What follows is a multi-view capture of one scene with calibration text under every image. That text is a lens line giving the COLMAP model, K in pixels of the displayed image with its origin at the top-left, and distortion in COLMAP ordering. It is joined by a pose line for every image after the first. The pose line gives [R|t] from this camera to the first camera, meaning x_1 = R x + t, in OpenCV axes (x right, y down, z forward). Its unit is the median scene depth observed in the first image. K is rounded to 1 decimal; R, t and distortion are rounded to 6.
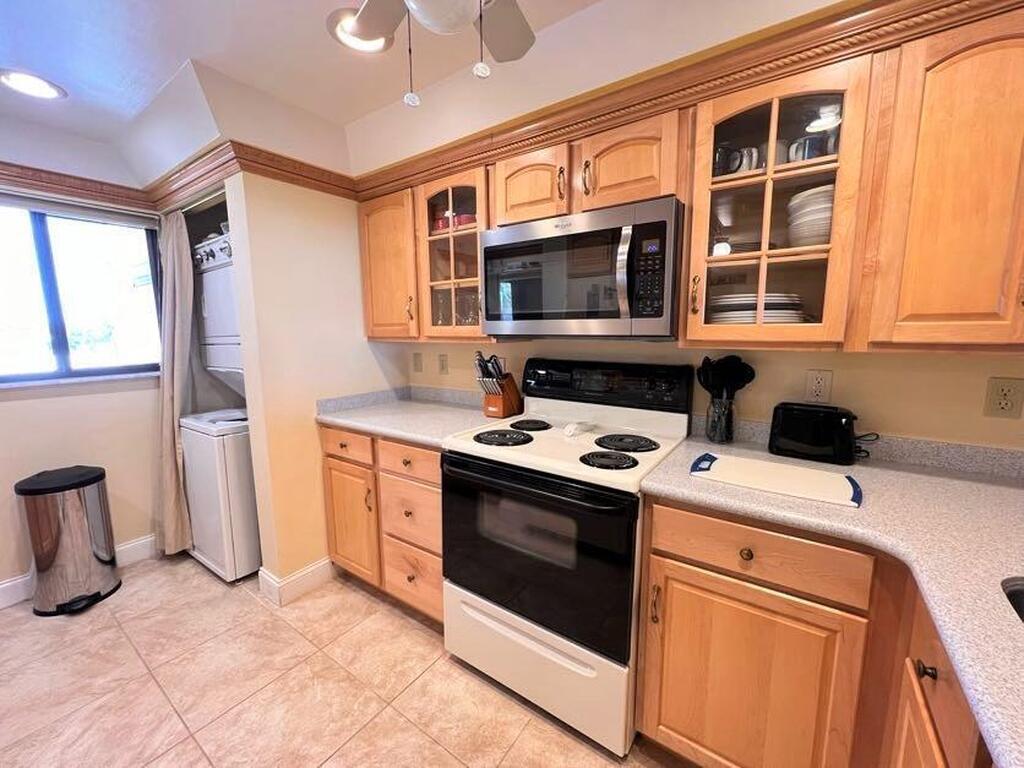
lens RADIAL K [[409.3, 0, 512.0], [0, 409.3, 384.0], [0, 0, 1]] dist [-0.008745, 0.001029]
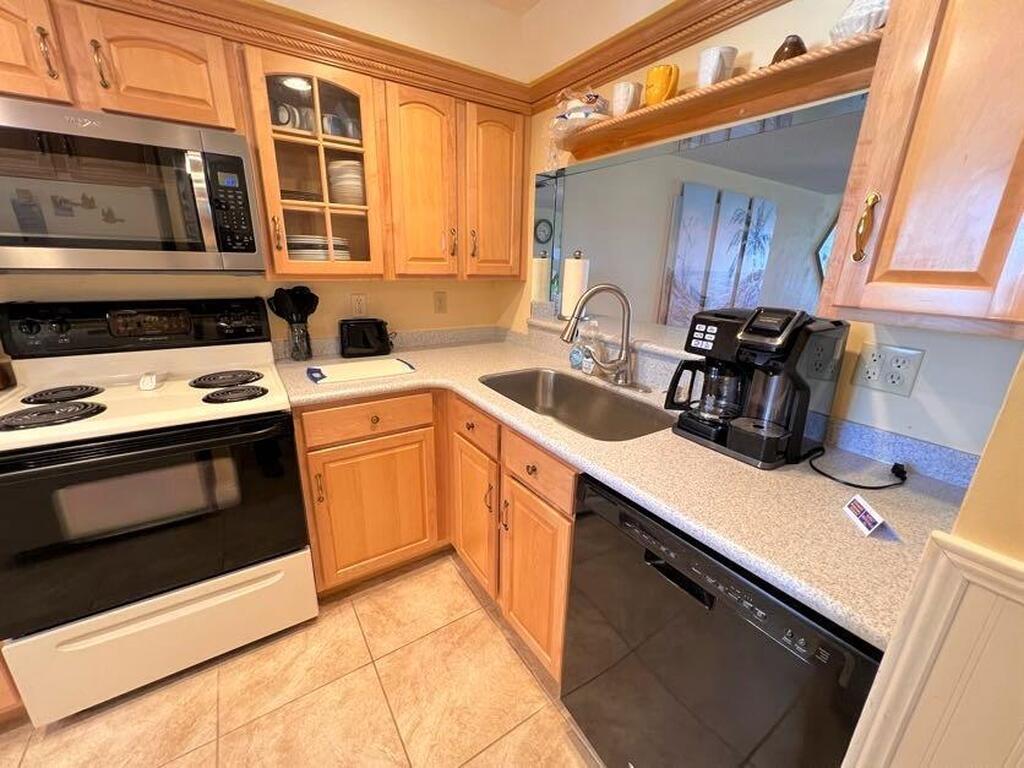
lens RADIAL K [[409.3, 0, 512.0], [0, 409.3, 384.0], [0, 0, 1]] dist [-0.008745, 0.001029]
pose [[0.362315, -0.253587, 0.896895, -0.425215], [0.098571, 0.967305, 0.233676, -0.011429], [-0.926829, 0.003743, 0.375466, -0.033360]]
